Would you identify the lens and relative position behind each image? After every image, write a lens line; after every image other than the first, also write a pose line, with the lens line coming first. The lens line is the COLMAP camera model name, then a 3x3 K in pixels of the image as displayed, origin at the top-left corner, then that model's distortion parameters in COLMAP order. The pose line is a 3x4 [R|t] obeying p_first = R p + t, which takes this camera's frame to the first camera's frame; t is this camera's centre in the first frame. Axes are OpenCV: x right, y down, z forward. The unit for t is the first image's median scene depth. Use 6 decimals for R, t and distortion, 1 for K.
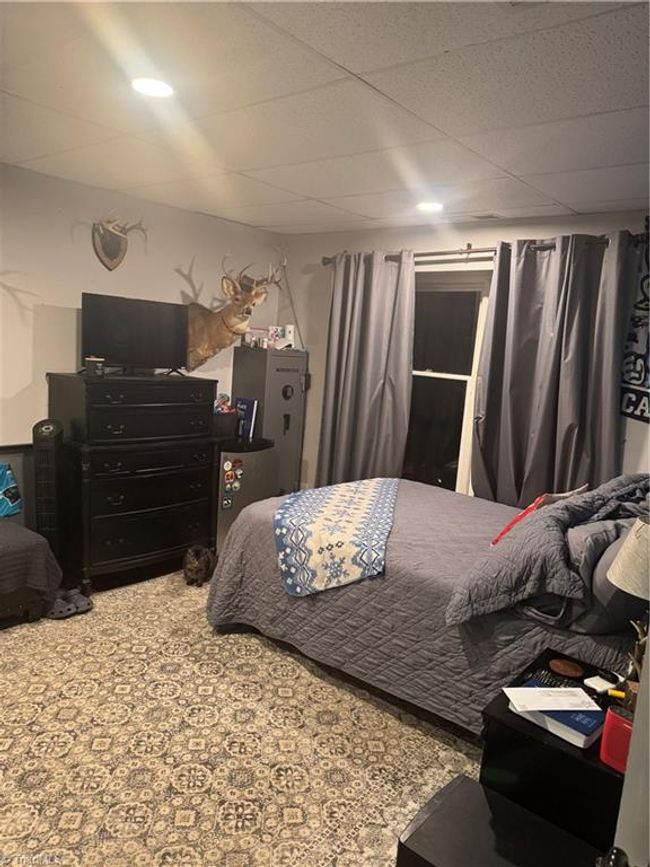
lens RADIAL K [[615.0, 0, 323.6], [0, 615.0, 433.6], [0, 0, 1]] dist [-0.009871, -0.024343]
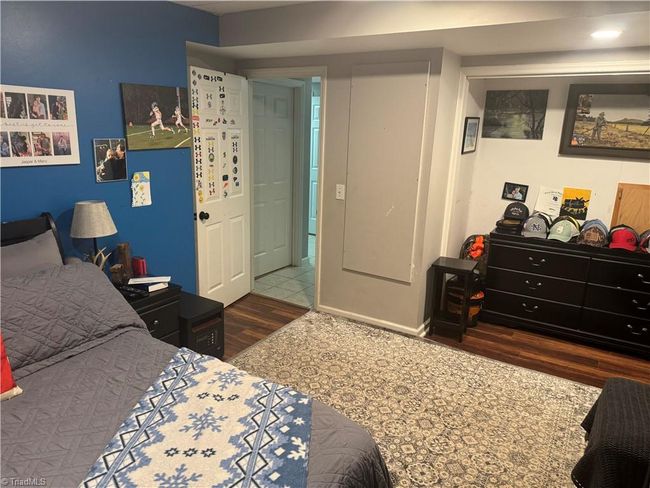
lens RADIAL K [[461.1, 0, 325.1], [0, 461.1, 244.4], [0, 0, 1]] dist [-0.009871, -0.024343]
pose [[-0.986337, -0.079689, -0.144187, -0.005833], [-0.128690, 0.919129, 0.372346, -0.221157], [0.102855, 0.385814, -0.916825, 1.389302]]
